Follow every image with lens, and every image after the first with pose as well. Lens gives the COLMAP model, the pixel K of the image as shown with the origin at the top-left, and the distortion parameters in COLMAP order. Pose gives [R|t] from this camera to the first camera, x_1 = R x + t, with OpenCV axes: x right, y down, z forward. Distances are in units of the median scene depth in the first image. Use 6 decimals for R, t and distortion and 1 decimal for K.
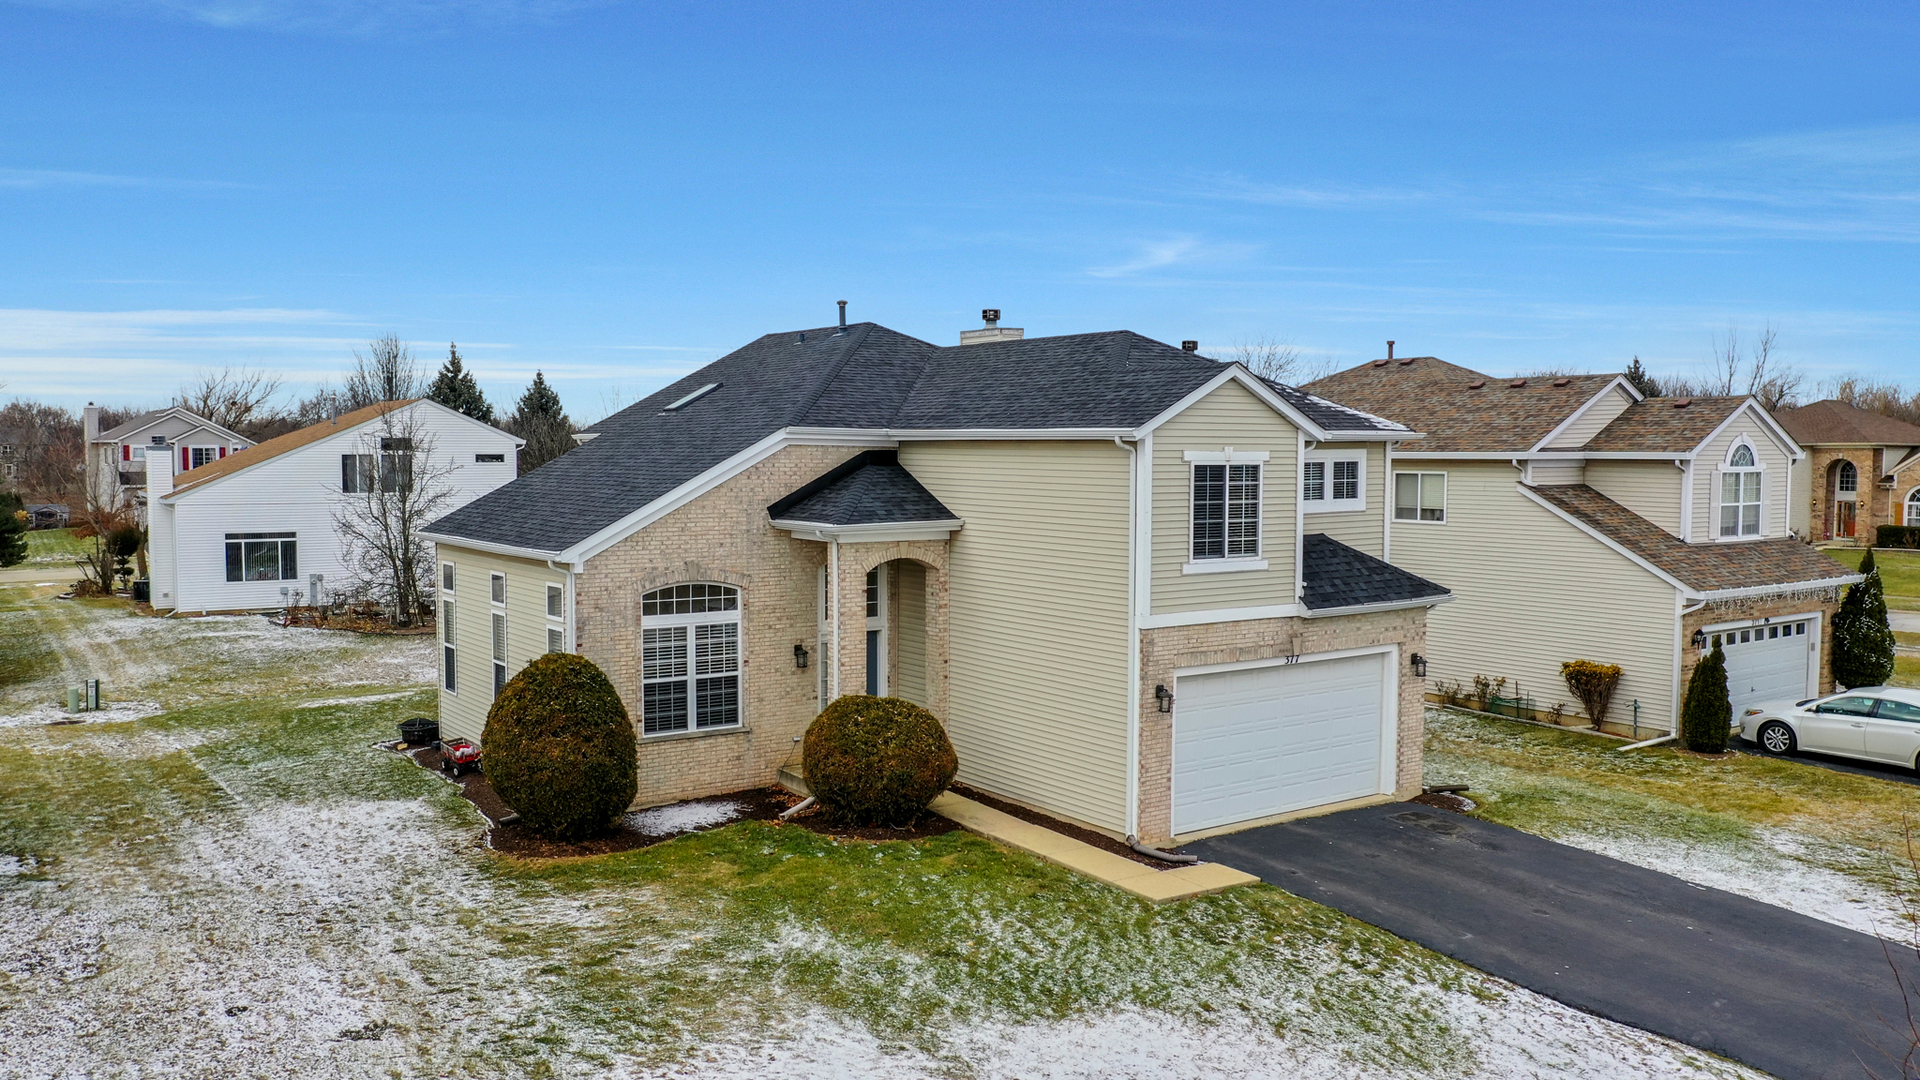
lens RADIAL K [[1525.1, 0, 971.8], [0, 1525.1, 546.5], [0, 0, 1]] dist [-0.004363, -0.007294]
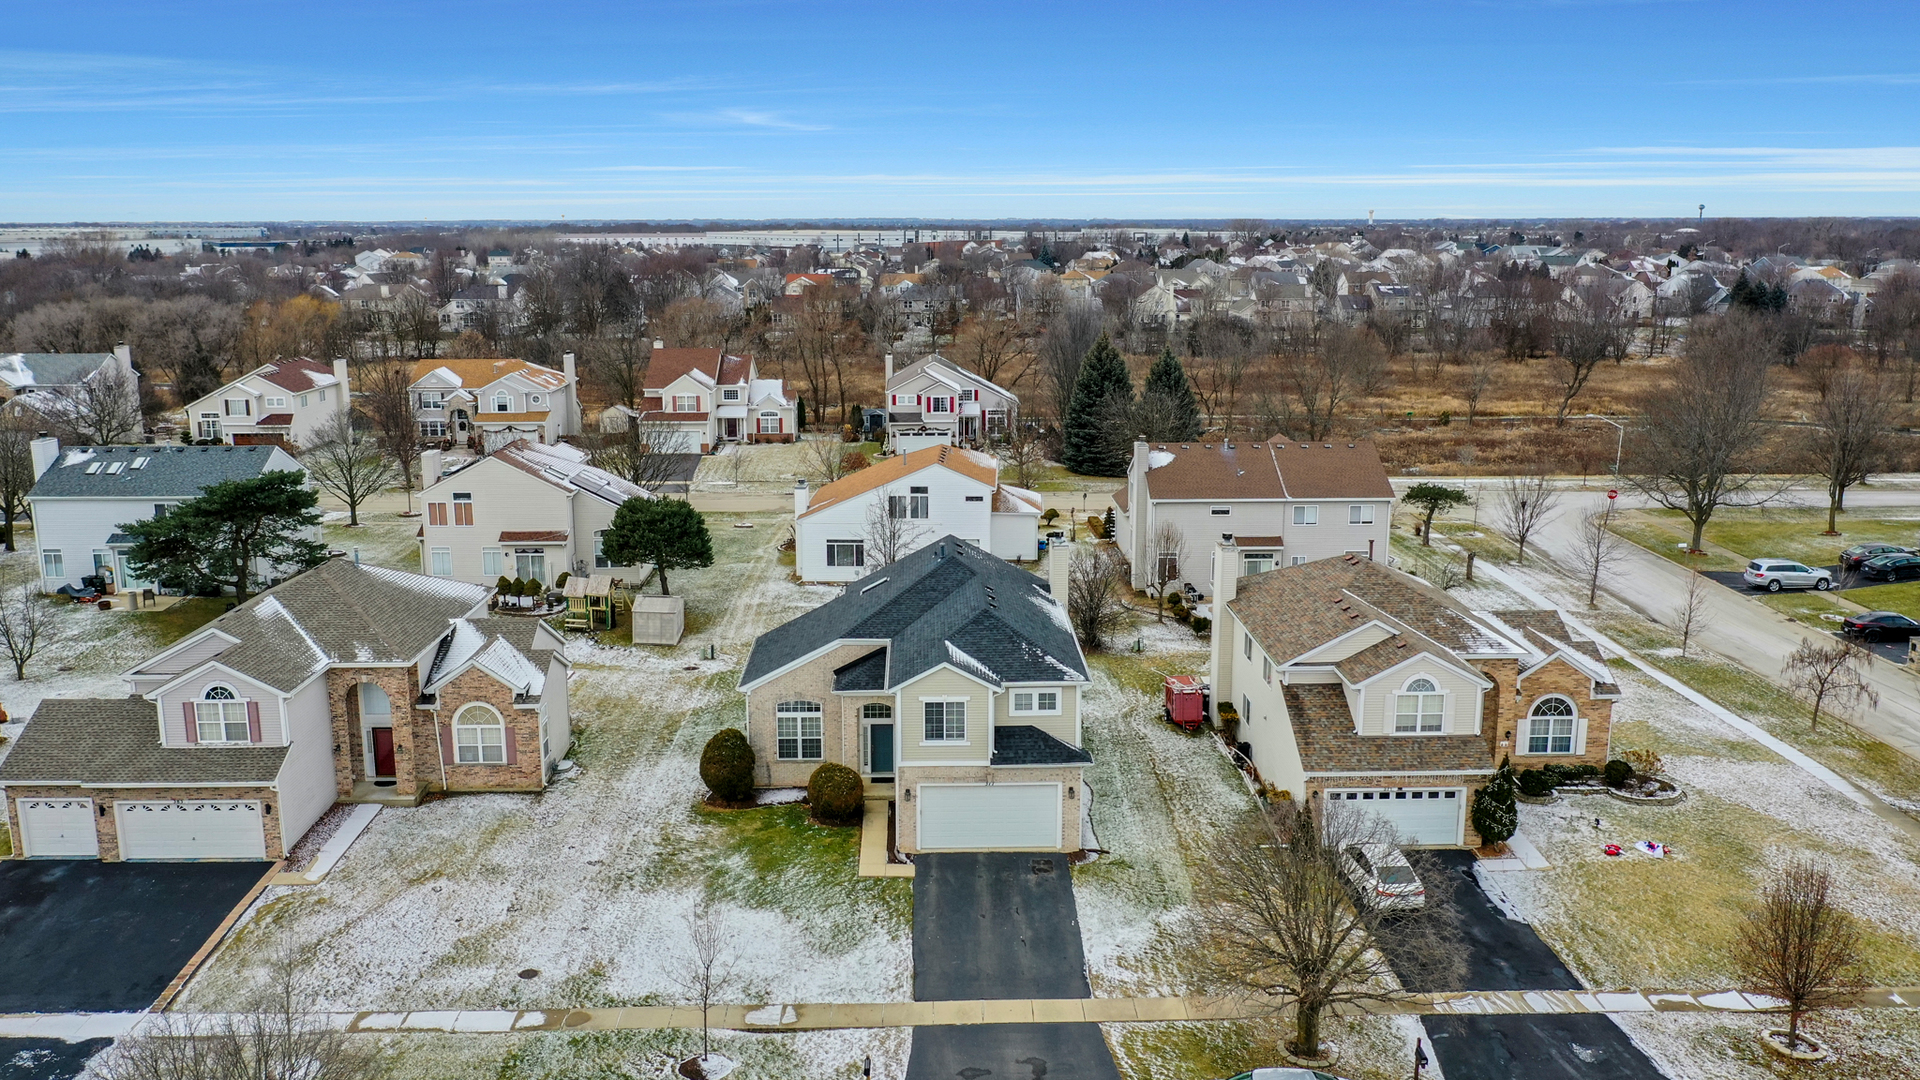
lens RADIAL K [[1525.1, 0, 956.4], [0, 1525.1, 591.9], [0, 0, 1]] dist [-0.004363, -0.007294]
pose [[0.823999, 0.129489, -0.551597, 1.383172], [-0.032146, 0.982651, 0.182660, -0.617037], [0.565679, -0.132779, 0.813865, -0.823030]]
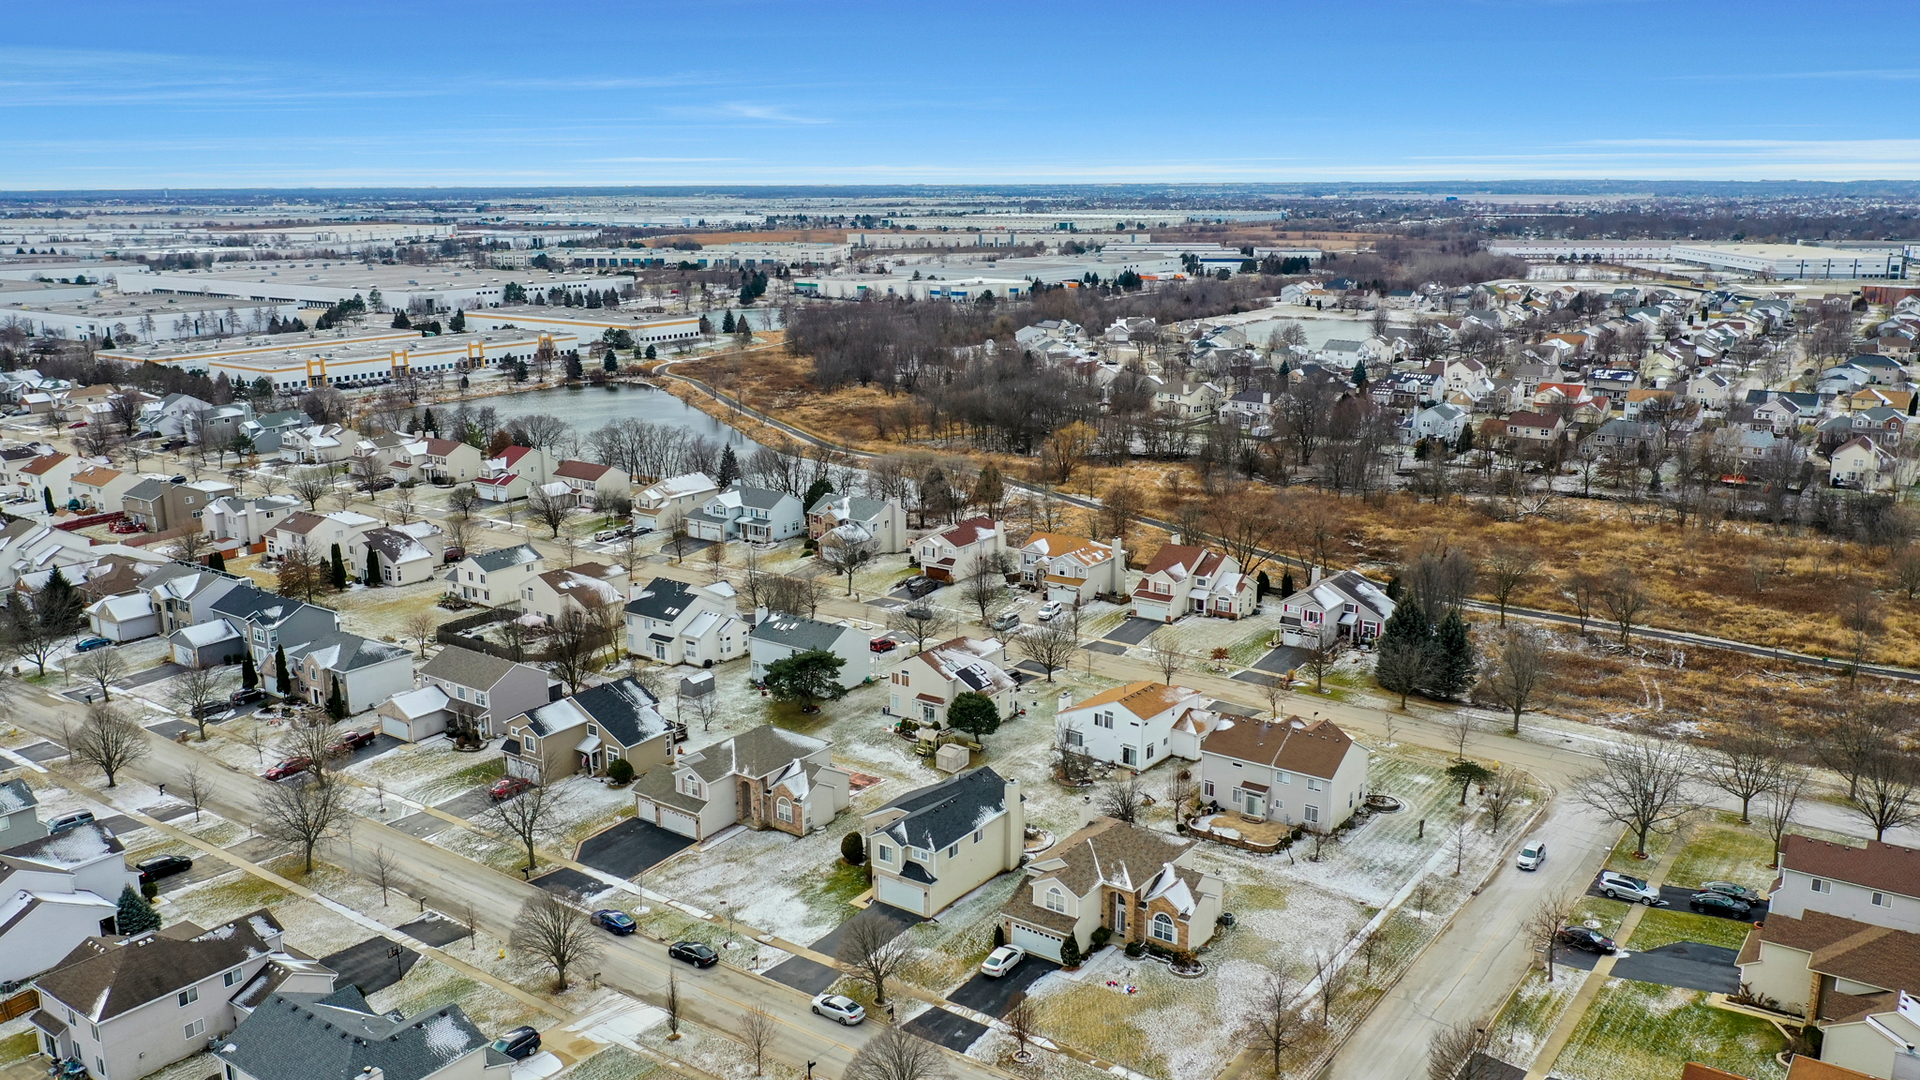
lens RADIAL K [[1525.1, 0, 943.3], [0, 1525.1, 539.8], [0, 0, 1]] dist [-0.004363, -0.007294]
pose [[0.310426, 0.212674, -0.926502, 5.304979], [-0.055163, 0.977040, 0.205793, -2.373301], [0.948995, -0.012775, 0.315031, -0.629786]]
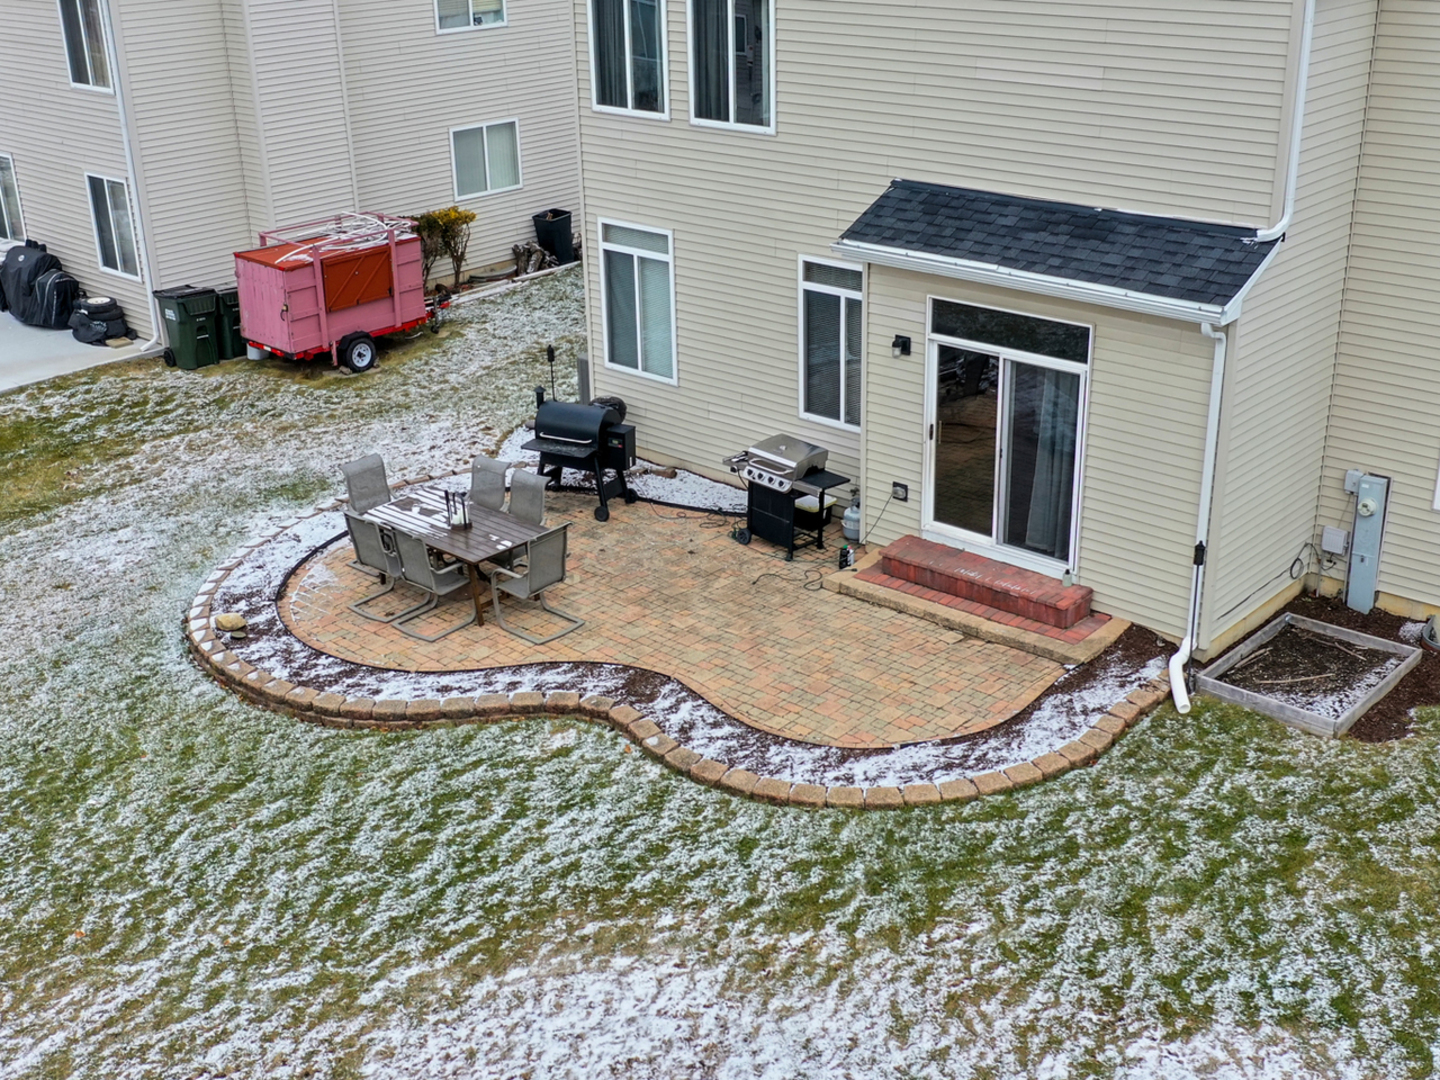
lens RADIAL K [[1719.1, 0, 717.1], [0, 1719.1, 541.5], [0, 0, 1]] dist [-0.006317, 0.000000]
pose [[-0.206849, -0.377587, 0.902575, -0.897946], [0.084399, 0.912201, 0.400956, -0.169707], [-0.974726, 0.159114, -0.156820, 1.697729]]
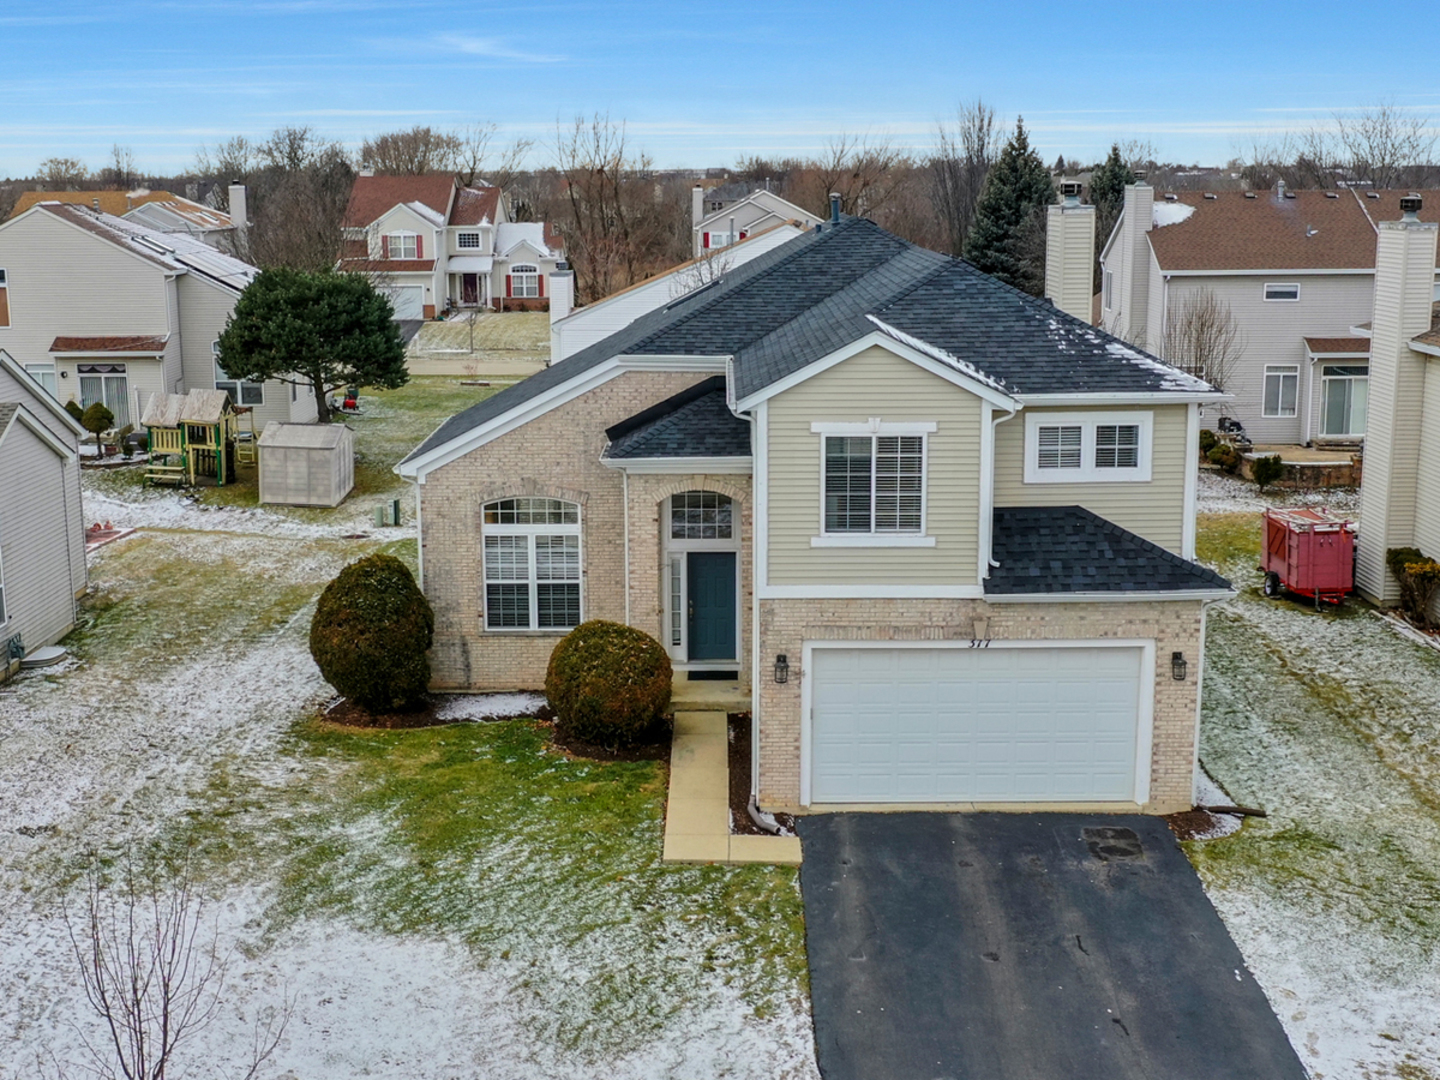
lens RADIAL K [[1836.6, 0, 717.0], [0, 1836.6, 566.5], [0, 0, 1]] dist [-0.008503, 0.000000]
pose [[0.808256, 0.114235, -0.577645, 0.727697], [-0.030082, 0.987731, 0.153242, -0.139889], [0.588063, -0.106482, 0.801775, 0.015525]]
